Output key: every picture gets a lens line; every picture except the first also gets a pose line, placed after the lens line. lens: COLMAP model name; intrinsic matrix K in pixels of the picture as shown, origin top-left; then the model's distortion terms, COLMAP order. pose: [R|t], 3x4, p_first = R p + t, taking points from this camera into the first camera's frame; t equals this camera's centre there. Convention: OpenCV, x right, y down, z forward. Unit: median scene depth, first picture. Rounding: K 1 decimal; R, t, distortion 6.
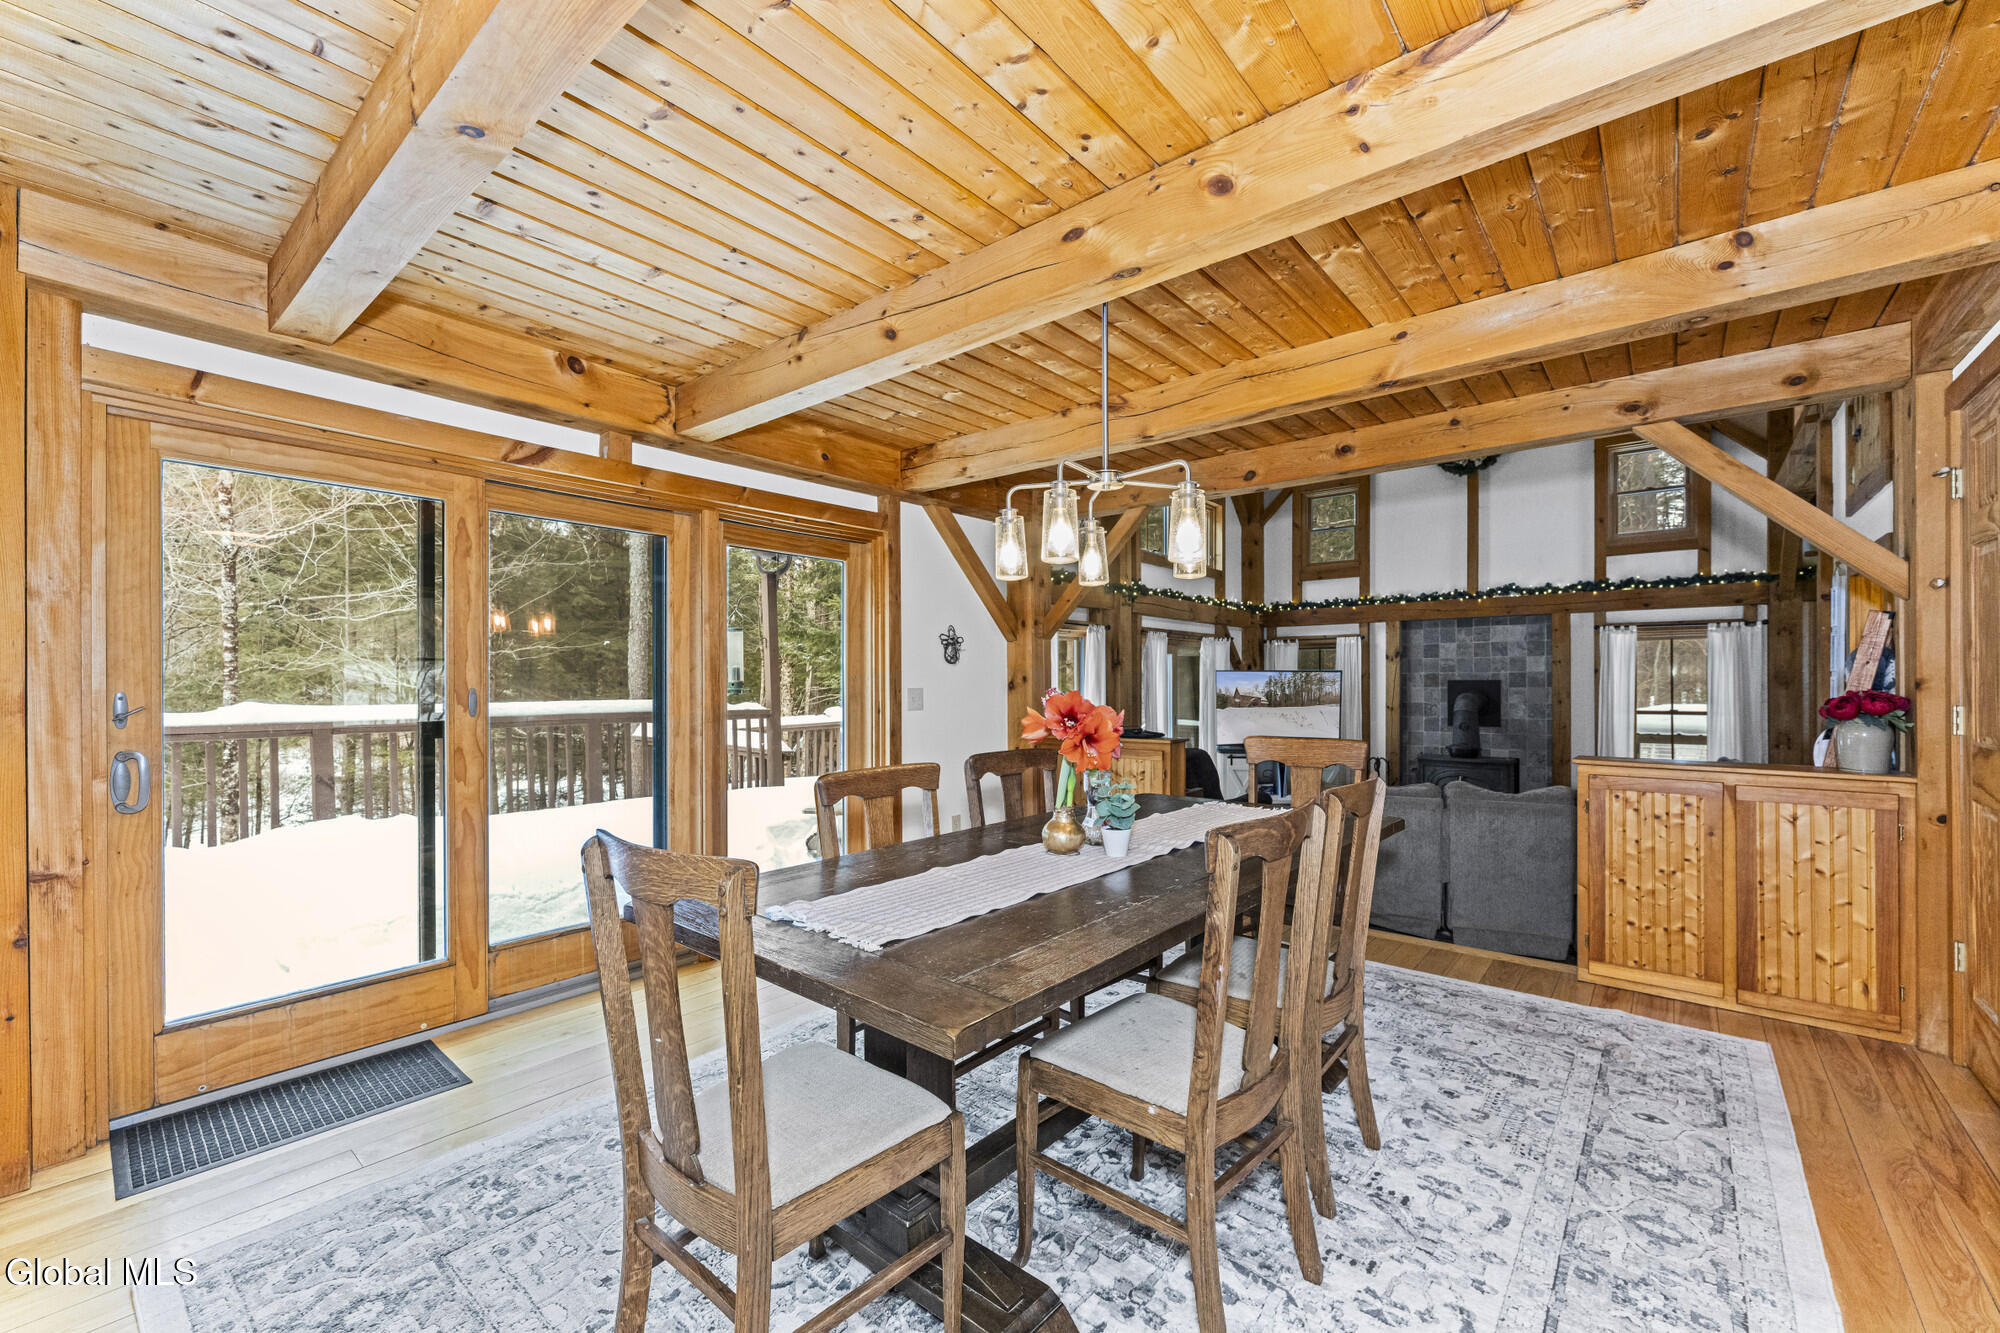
lens RADIAL K [[806.7, 0, 1001.8], [0, 806.7, 685.2], [0, 0, 1]] dist [0.000821, -0.000094]
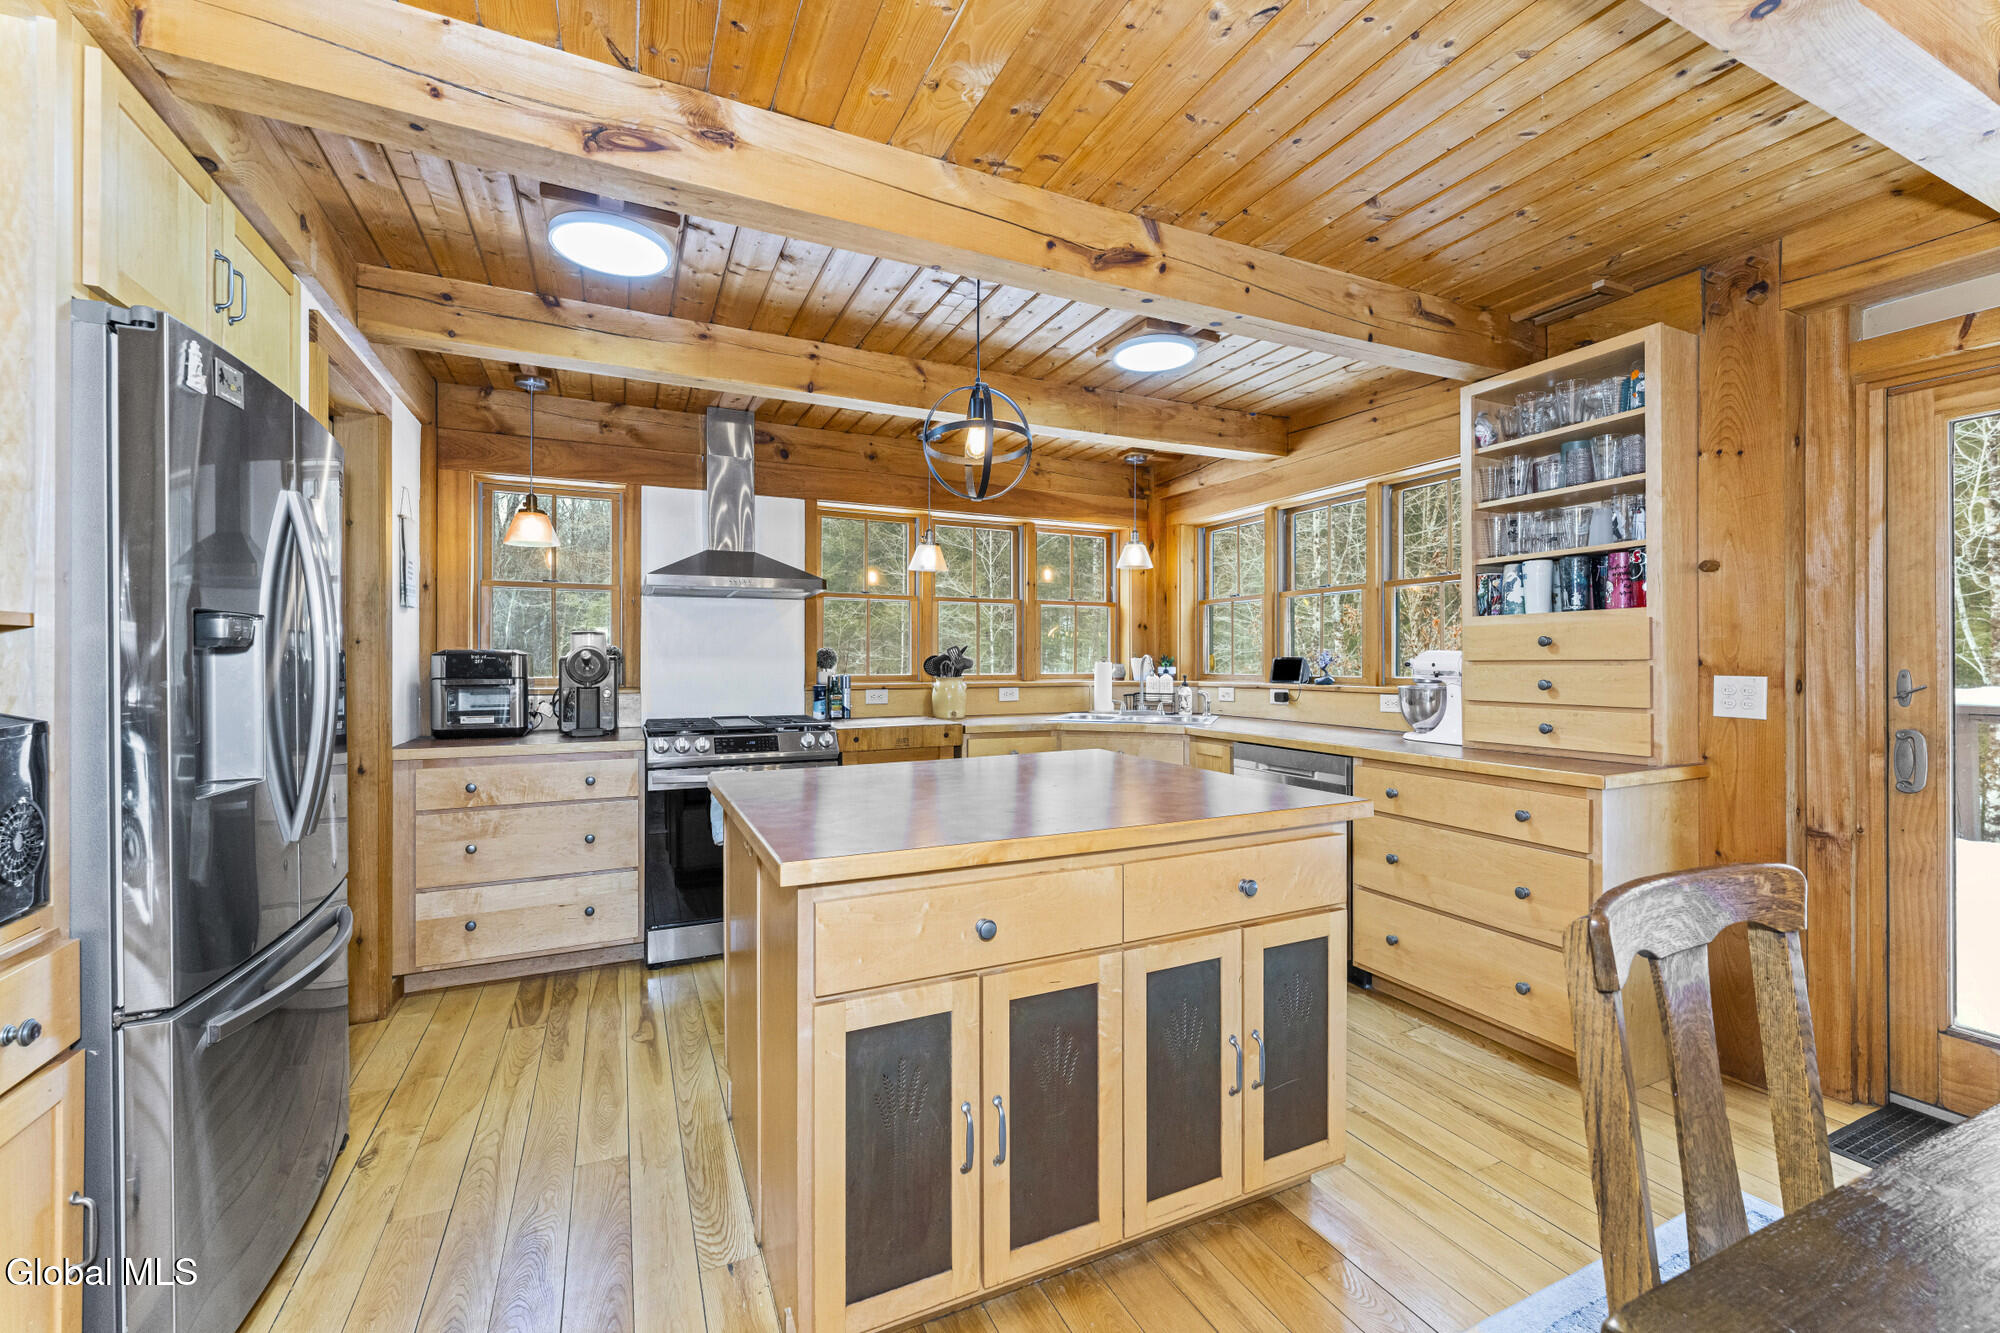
lens RADIAL K [[812.1, 0, 1000.0], [0, 812.1, 666.5], [0, 0, 1]] dist [-0.000074, -0.000276]
pose [[-0.425645, 0.006886, -0.904864, 0.086720], [-0.002095, 0.999961, 0.008595, -0.000493], [0.904888, 0.005554, -0.425614, 0.124005]]
